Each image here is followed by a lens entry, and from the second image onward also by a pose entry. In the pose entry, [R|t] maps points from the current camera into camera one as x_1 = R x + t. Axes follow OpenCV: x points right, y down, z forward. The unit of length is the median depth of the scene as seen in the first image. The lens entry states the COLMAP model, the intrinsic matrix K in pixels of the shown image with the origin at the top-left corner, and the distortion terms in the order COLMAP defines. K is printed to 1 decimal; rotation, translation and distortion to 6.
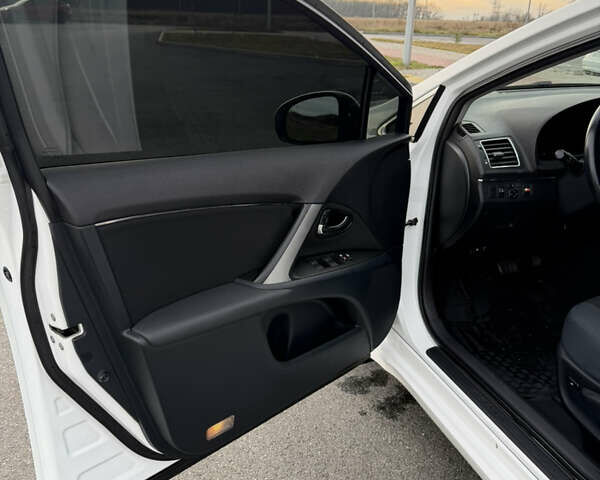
lens RADIAL K [[569.0, 0, 300.0], [0, 569.0, 240.0], [0, 0, 1]] dist [0.103625, -0.282011]
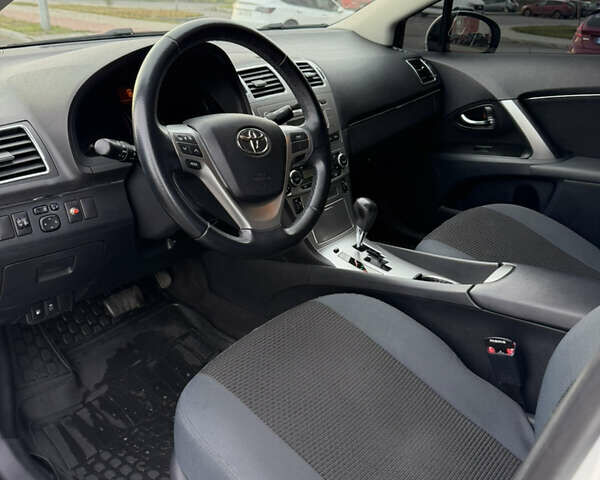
lens RADIAL K [[569.5, 0, 300.0], [0, 569.5, 240.0], [0, 0, 1]] dist [0.009930, -0.009581]
pose [[0.860871, -0.206920, 0.464850, 0.314306], [0.181478, 0.978357, 0.099414, -0.073581], [-0.475360, -0.001222, 0.879791, 0.381155]]
